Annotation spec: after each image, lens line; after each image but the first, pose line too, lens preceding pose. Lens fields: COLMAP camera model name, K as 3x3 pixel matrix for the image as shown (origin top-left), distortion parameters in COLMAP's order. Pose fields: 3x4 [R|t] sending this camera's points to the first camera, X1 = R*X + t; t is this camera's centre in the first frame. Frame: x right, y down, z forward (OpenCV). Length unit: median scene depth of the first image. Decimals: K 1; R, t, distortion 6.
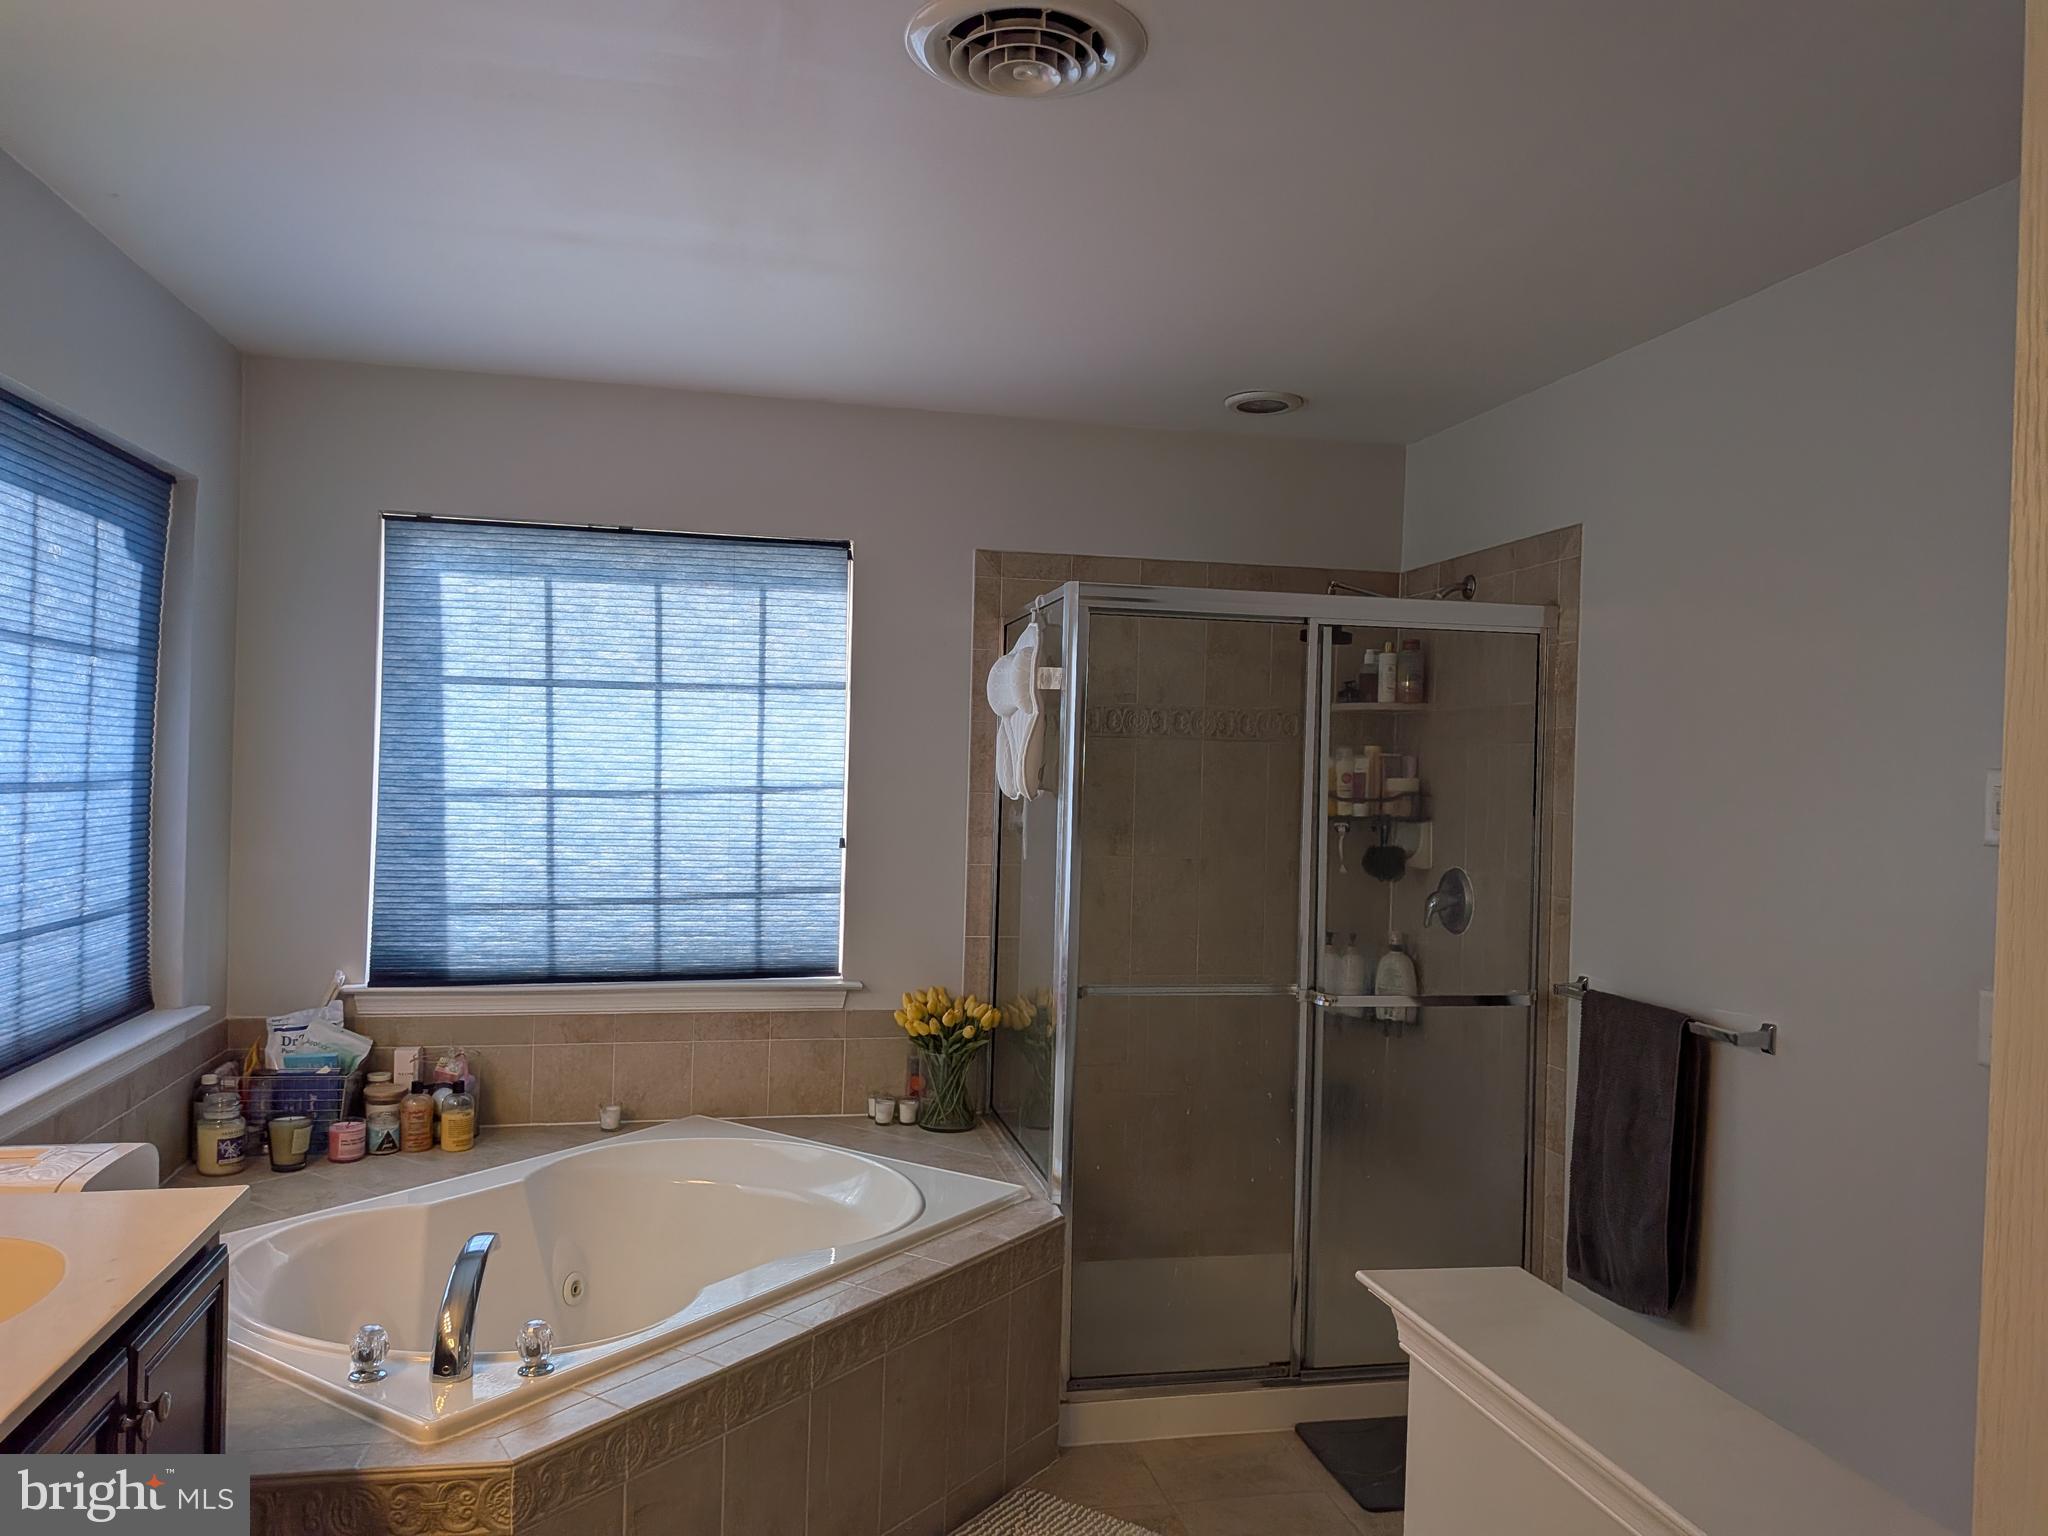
lens RADIAL K [[1442.1, 0, 1024.0], [0, 1442.1, 768.0], [0, 0, 1]] dist [0.098141, -0.171592]
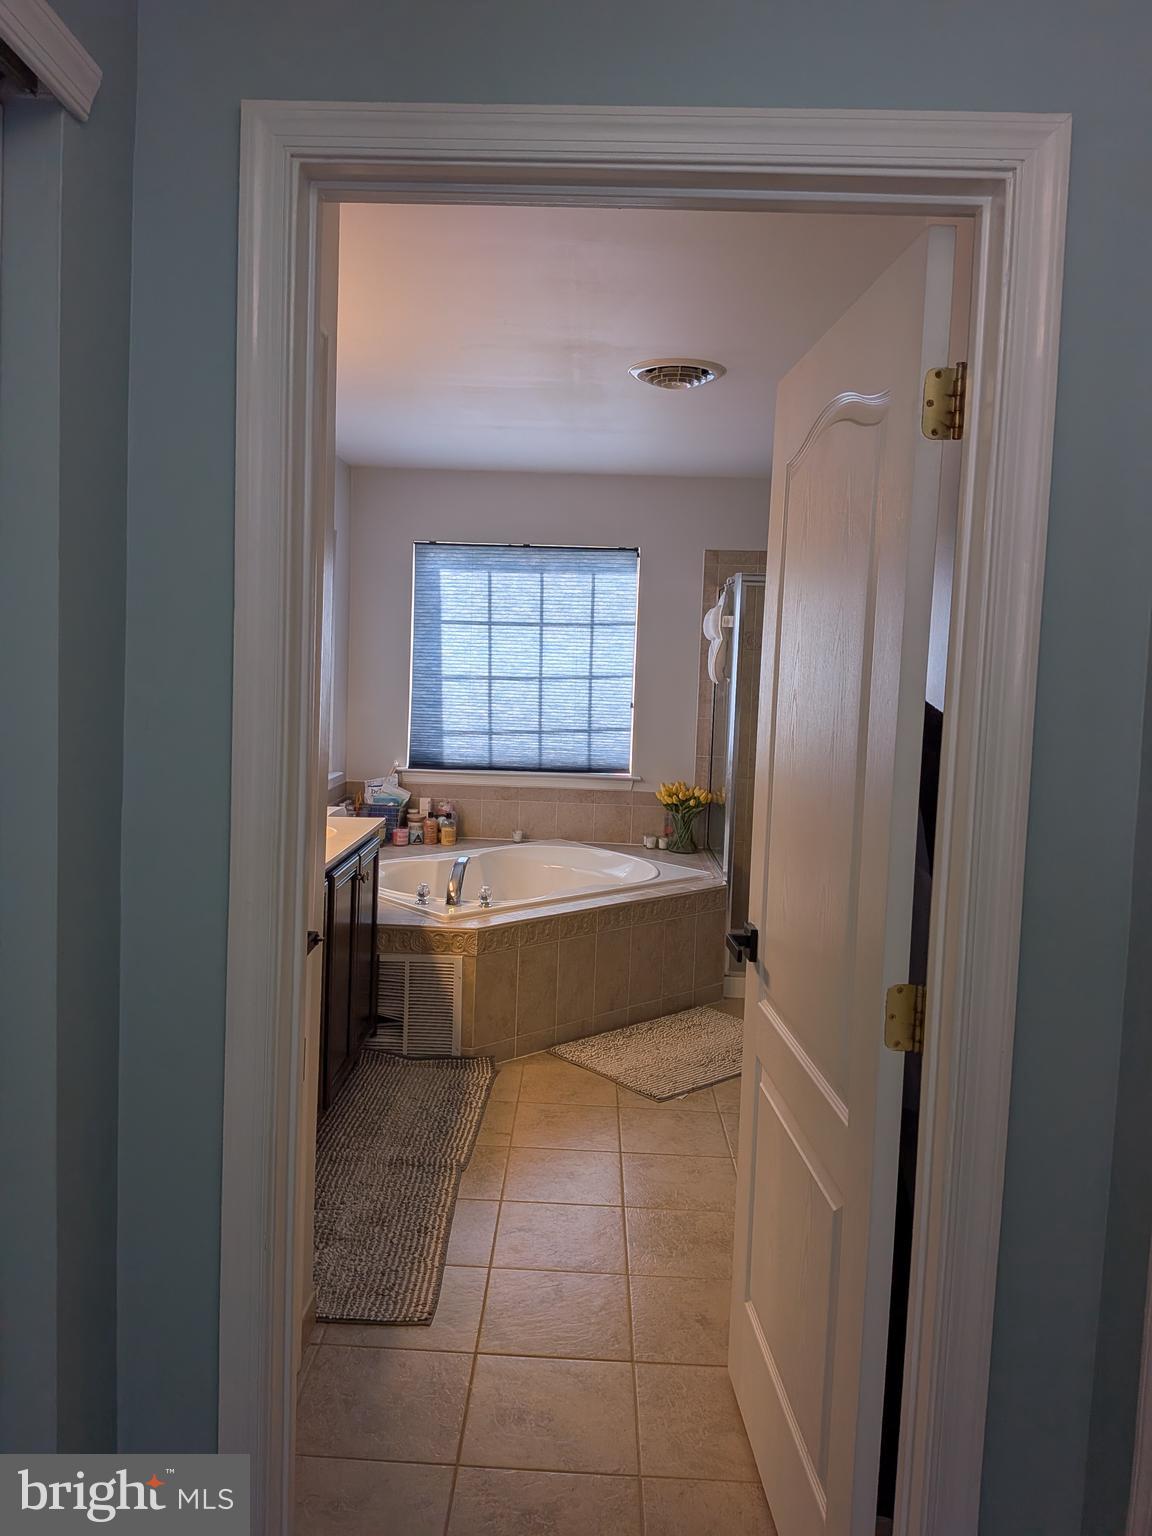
lens RADIAL K [[1081.6, 0, 549.6], [0, 1081.6, 724.0], [0, 0, 1]] dist [0.098141, -0.171592]
pose [[0.966913, 0.021272, -0.254217, 0.141270], [-0.008062, 0.998568, 0.052889, 0.001124], [0.254978, -0.049090, 0.965700, -0.443524]]
